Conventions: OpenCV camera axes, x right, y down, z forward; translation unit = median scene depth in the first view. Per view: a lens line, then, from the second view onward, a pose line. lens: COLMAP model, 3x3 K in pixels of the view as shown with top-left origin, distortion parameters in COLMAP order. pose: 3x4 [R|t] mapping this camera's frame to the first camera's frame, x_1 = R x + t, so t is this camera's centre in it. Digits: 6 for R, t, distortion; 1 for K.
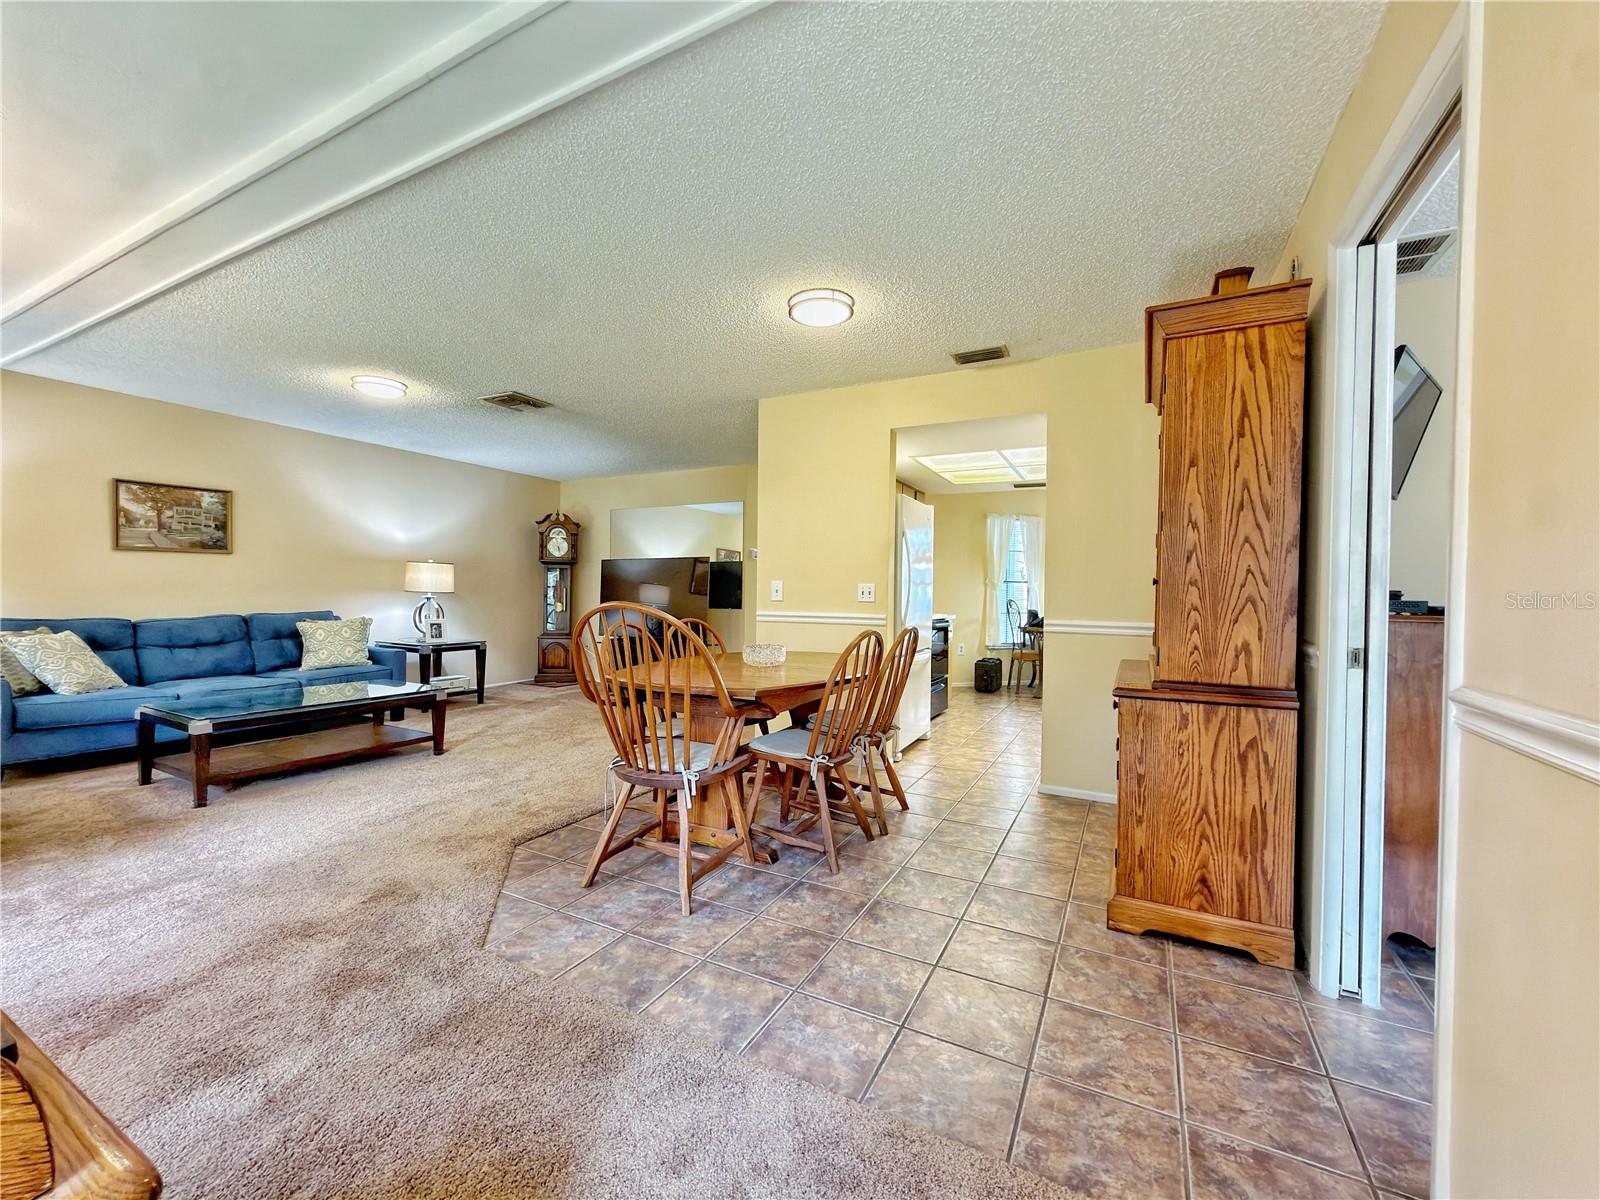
lens RADIAL K [[647.5, 0, 798.2], [0, 647.5, 595.2], [0, 0, 1]] dist [0.001378, -0.000237]
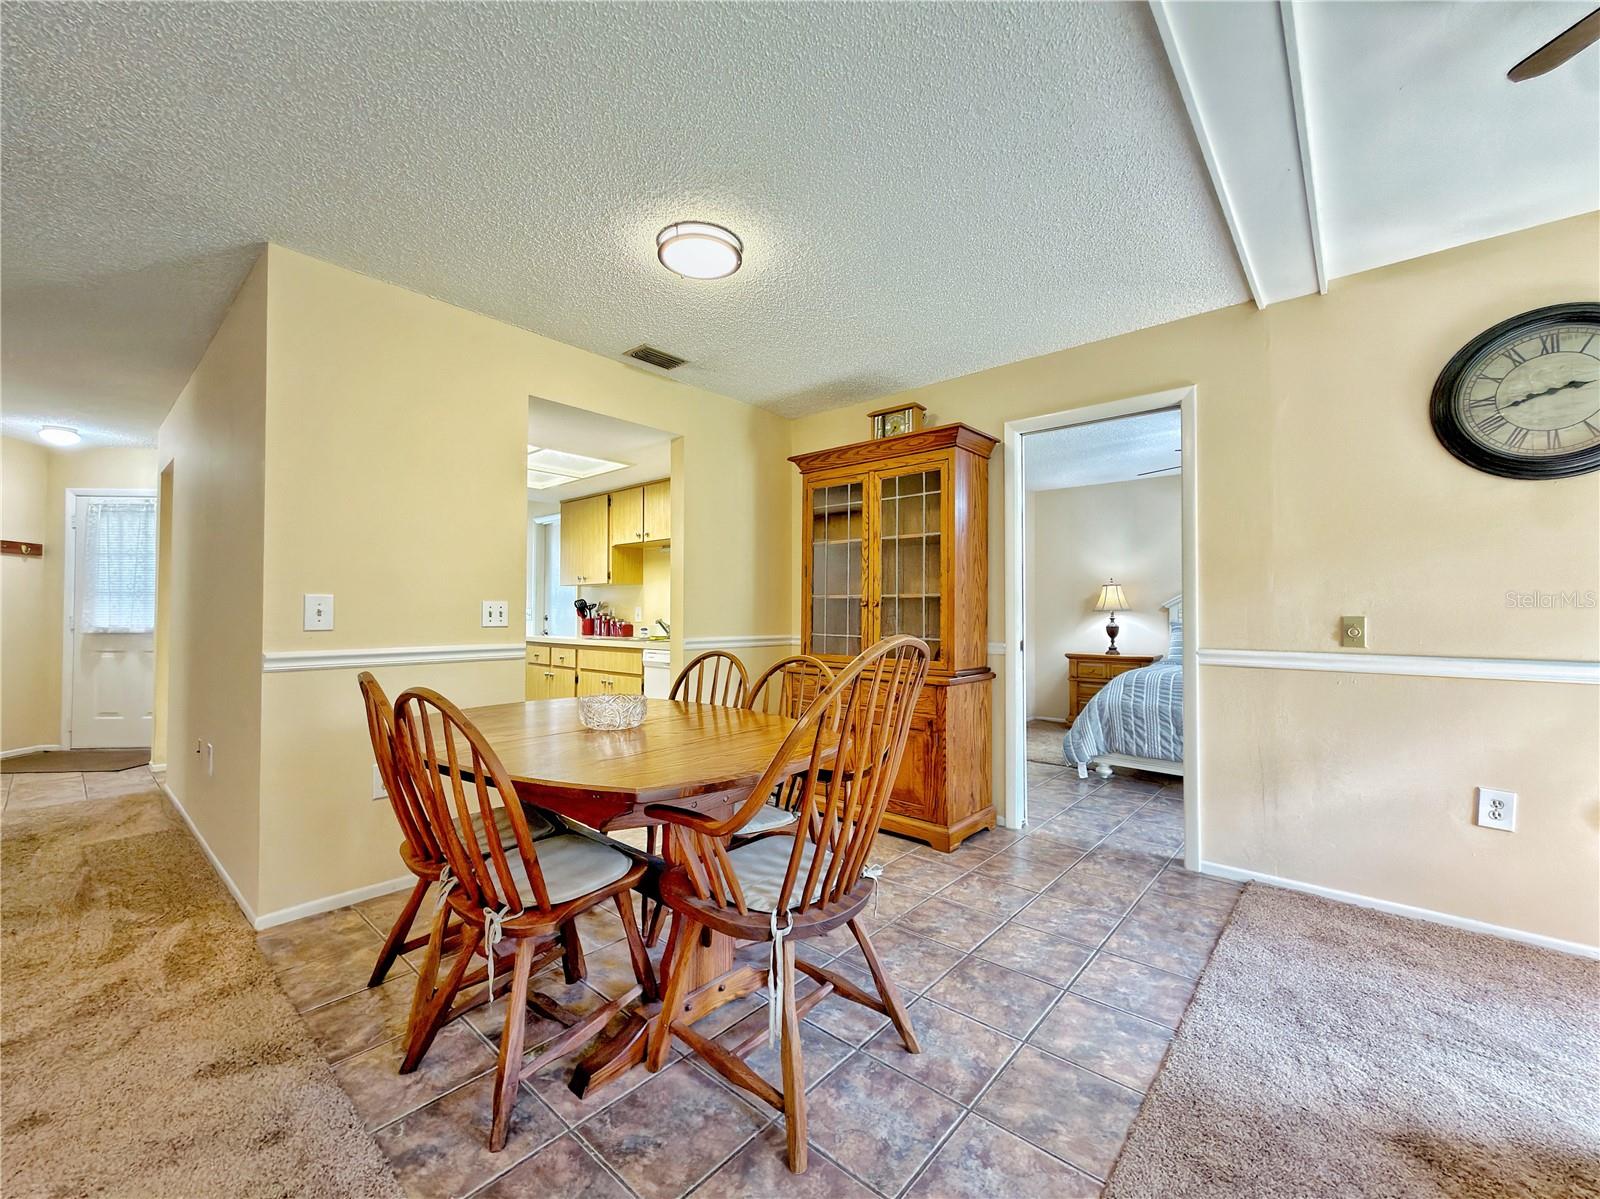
lens RADIAL K [[647.5, 0, 802.7], [0, 647.5, 600.3], [0, 0, 1]] dist [0.001378, -0.000237]
pose [[0.234729, 0.007422, 0.972033, -0.984975], [0.002995, 0.999961, -0.008359, -0.022130], [-0.972056, 0.004874, 0.234697, 0.999028]]
